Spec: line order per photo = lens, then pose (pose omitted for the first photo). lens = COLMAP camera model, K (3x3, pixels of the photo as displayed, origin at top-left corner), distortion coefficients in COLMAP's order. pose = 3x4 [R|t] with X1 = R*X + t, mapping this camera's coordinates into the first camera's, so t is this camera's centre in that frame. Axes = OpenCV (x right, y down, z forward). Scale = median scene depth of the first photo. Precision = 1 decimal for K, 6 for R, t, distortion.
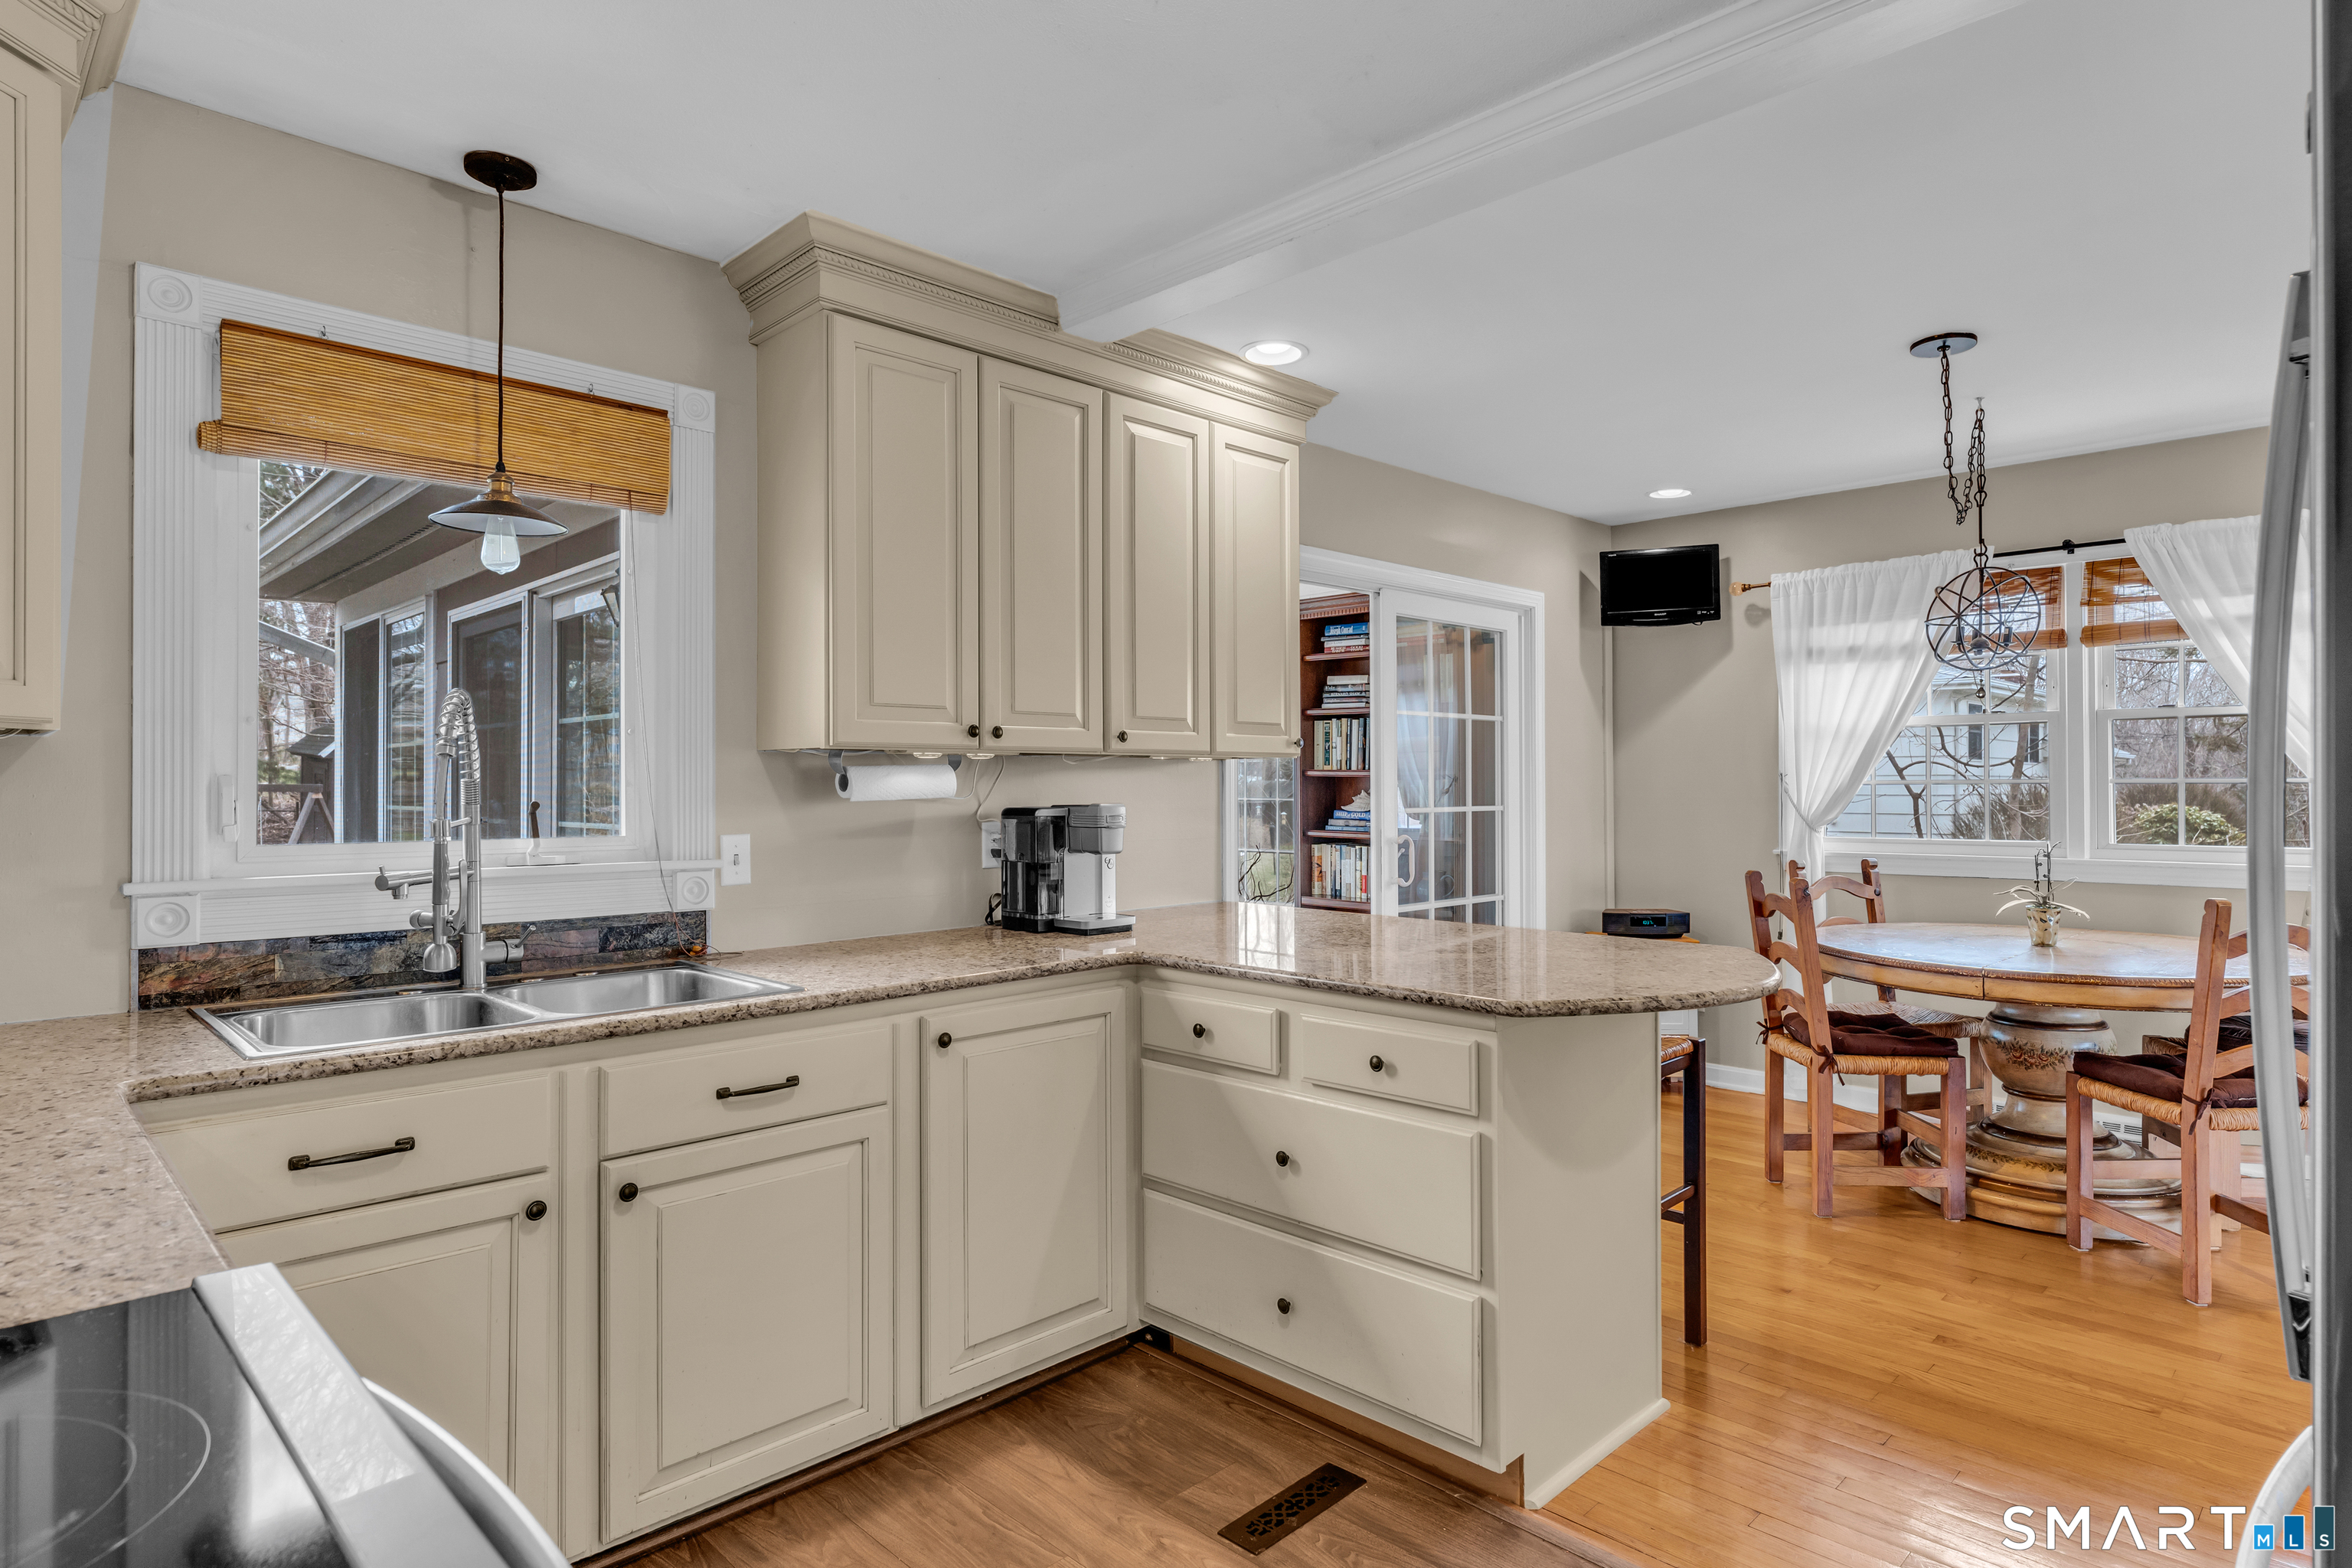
lens RADIAL K [[1282.7, 0, 1177.1], [0, 1282.7, 780.2], [0, 0, 1]] dist [-0.022864, -0.000473]
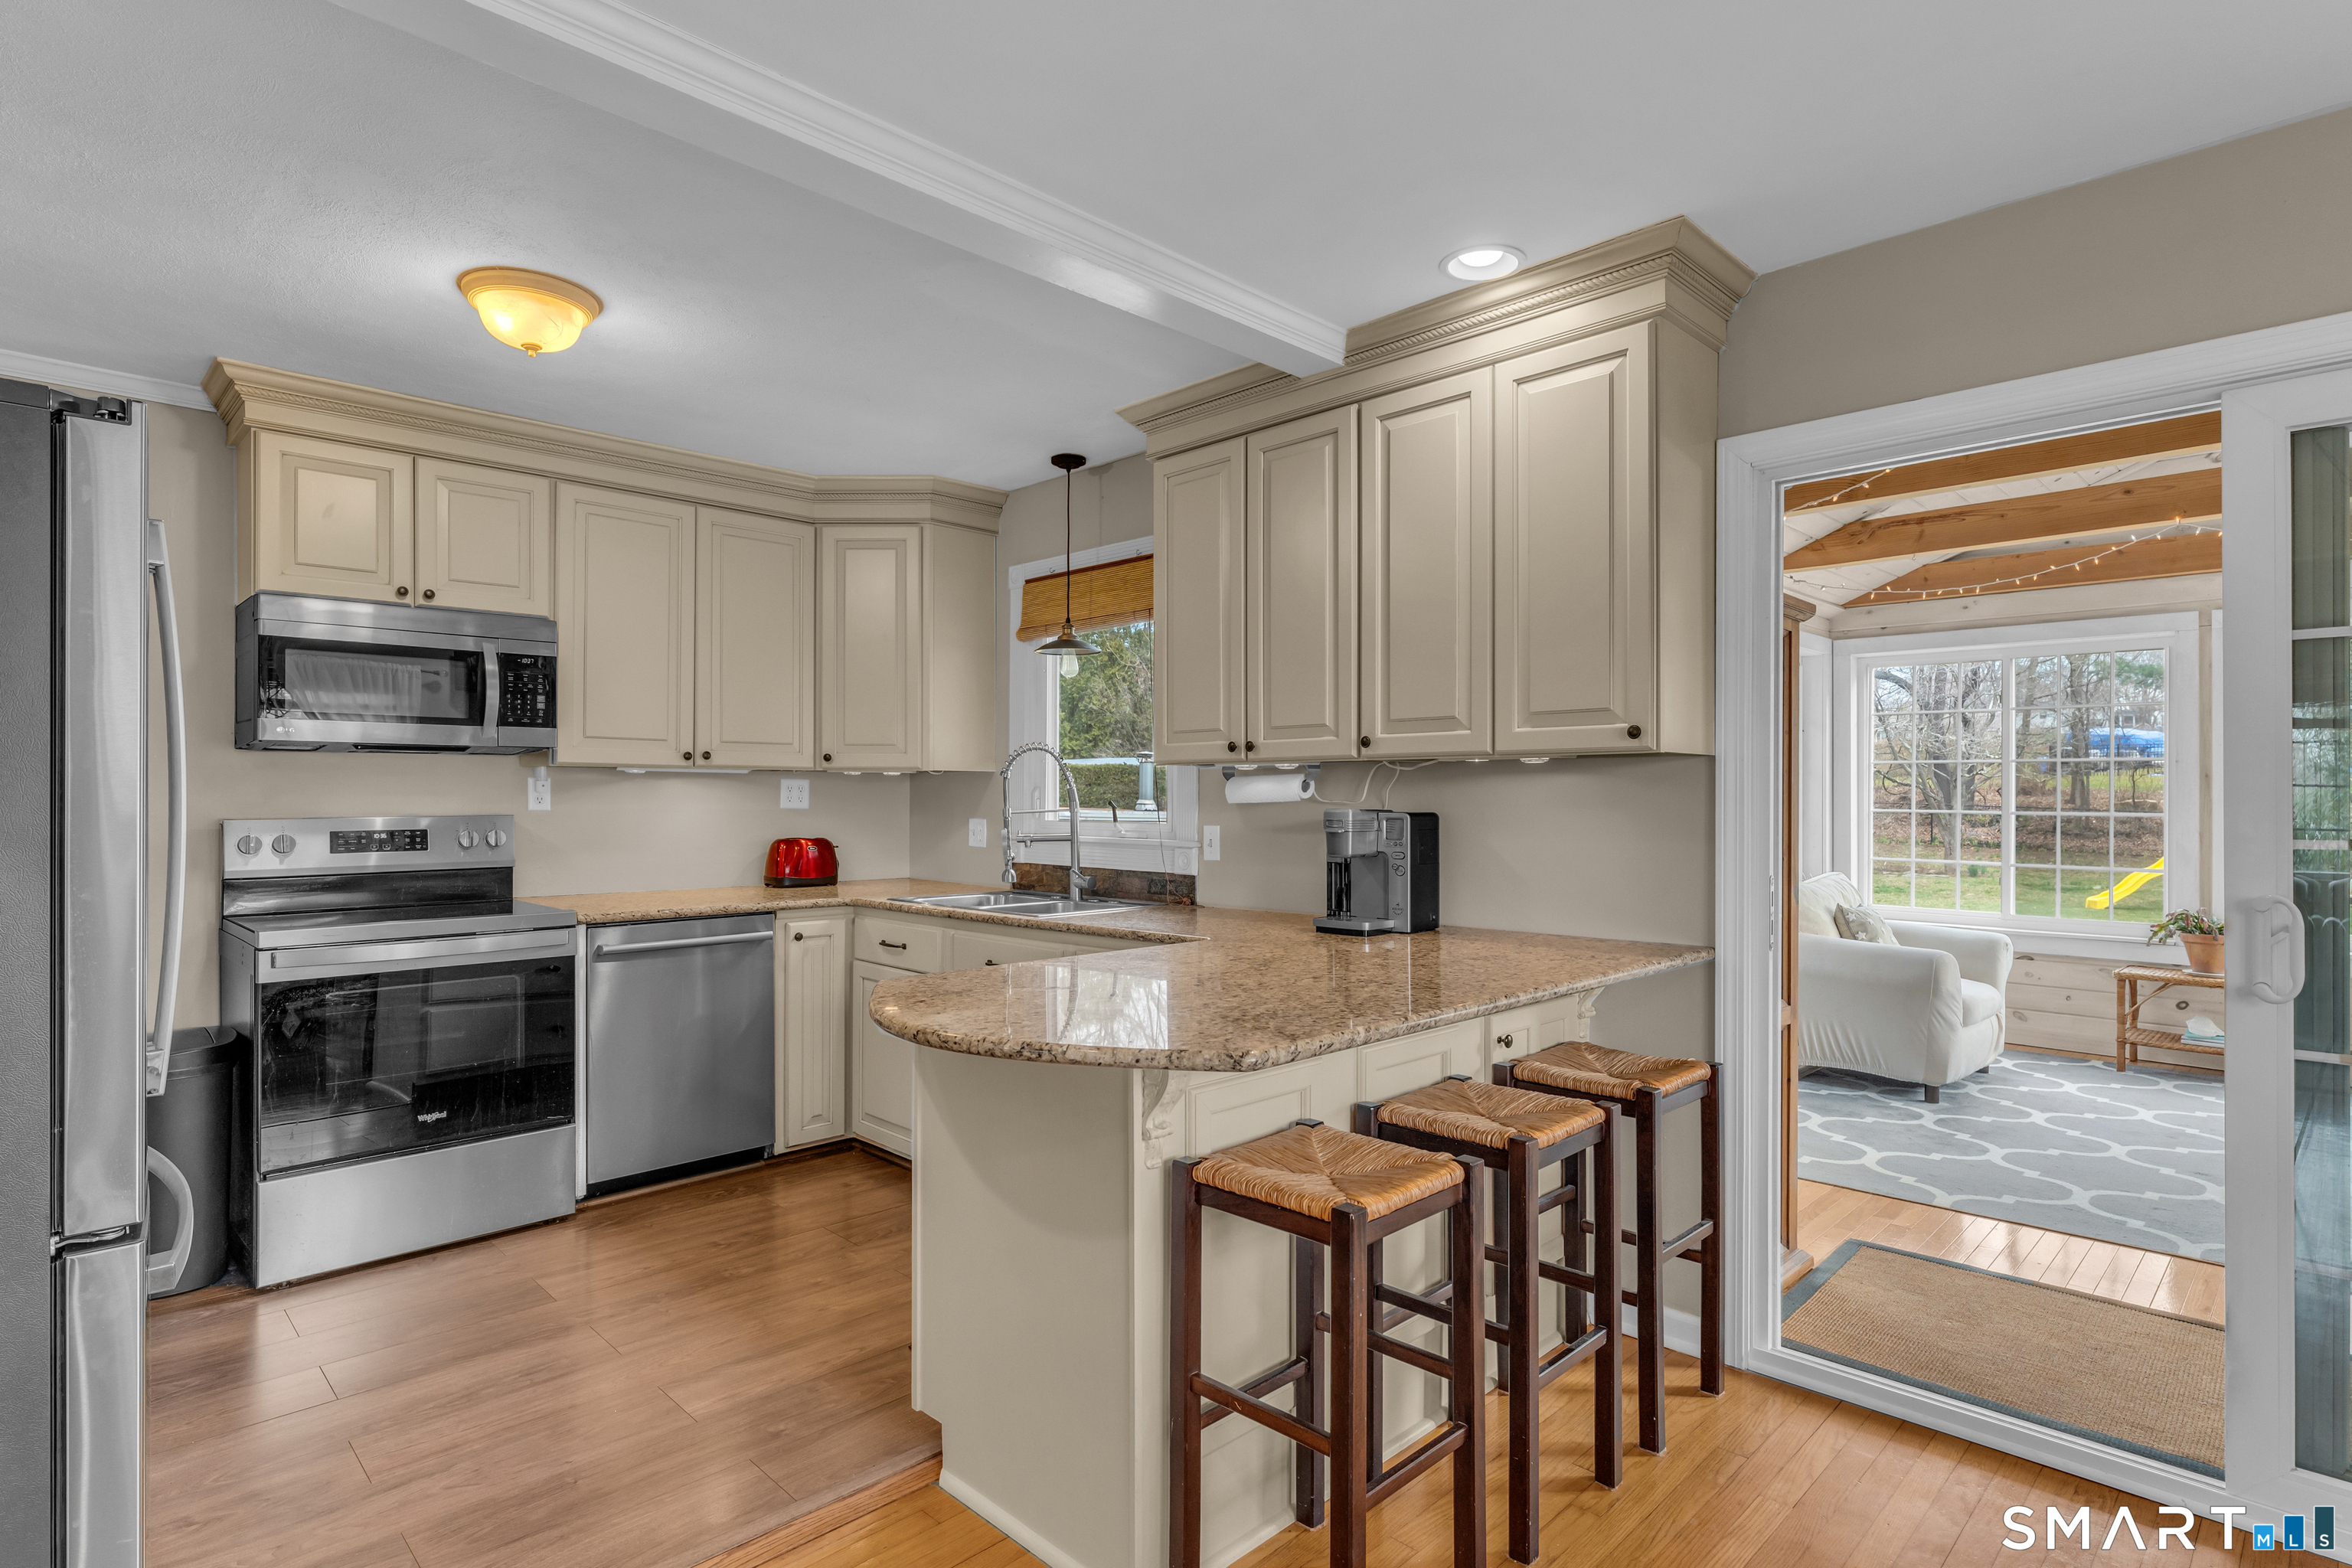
lens RADIAL K [[1181.7, 0, 1199.4], [0, 1181.7, 789.5], [0, 0, 1]] dist [0.006232, -0.000175]
pose [[0.012062, -0.007111, -0.999902, 1.037711], [-0.000881, 0.999974, -0.007122, 0.011653], [0.999927, 0.000967, 0.012055, 1.013533]]
